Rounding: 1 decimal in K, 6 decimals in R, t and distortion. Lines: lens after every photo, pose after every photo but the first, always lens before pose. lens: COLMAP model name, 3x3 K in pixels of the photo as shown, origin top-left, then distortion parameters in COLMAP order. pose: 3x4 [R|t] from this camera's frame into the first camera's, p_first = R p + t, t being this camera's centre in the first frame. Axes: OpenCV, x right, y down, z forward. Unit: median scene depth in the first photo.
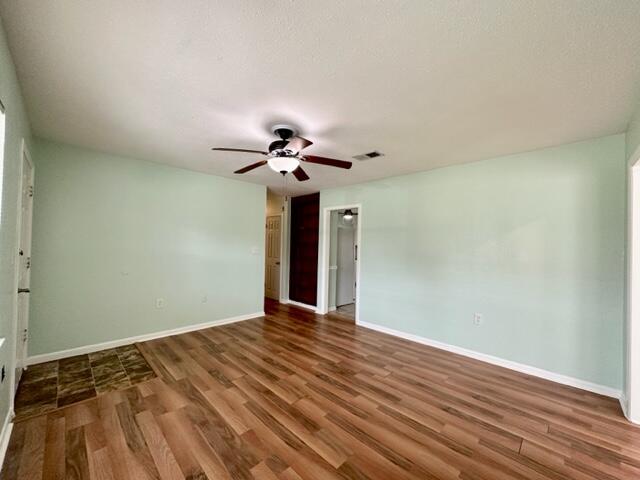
lens RADIAL K [[255.1, 0, 320.4], [0, 255.1, 242.0], [0, 0, 1]] dist [-0.004006, 0.000239]
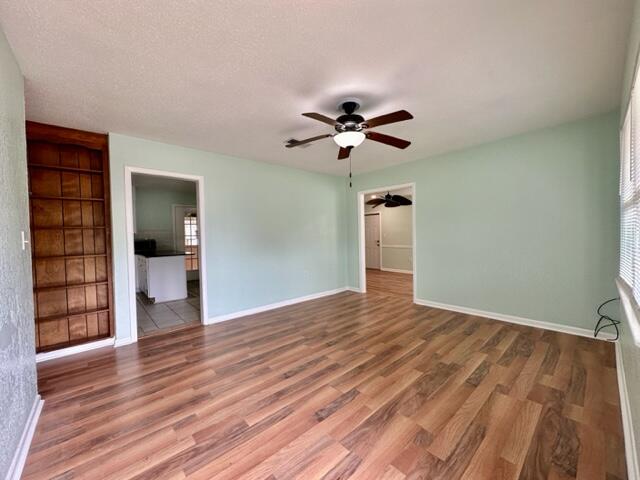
lens RADIAL K [[255.1, 0, 321.7], [0, 255.1, 240.3], [0, 0, 1]] dist [-0.004006, 0.000239]
pose [[0.058063, -0.045723, 0.997265, -1.038897], [0.016057, 0.998864, 0.044862, 0.037309], [-0.998184, 0.013408, 0.058731, 0.948547]]
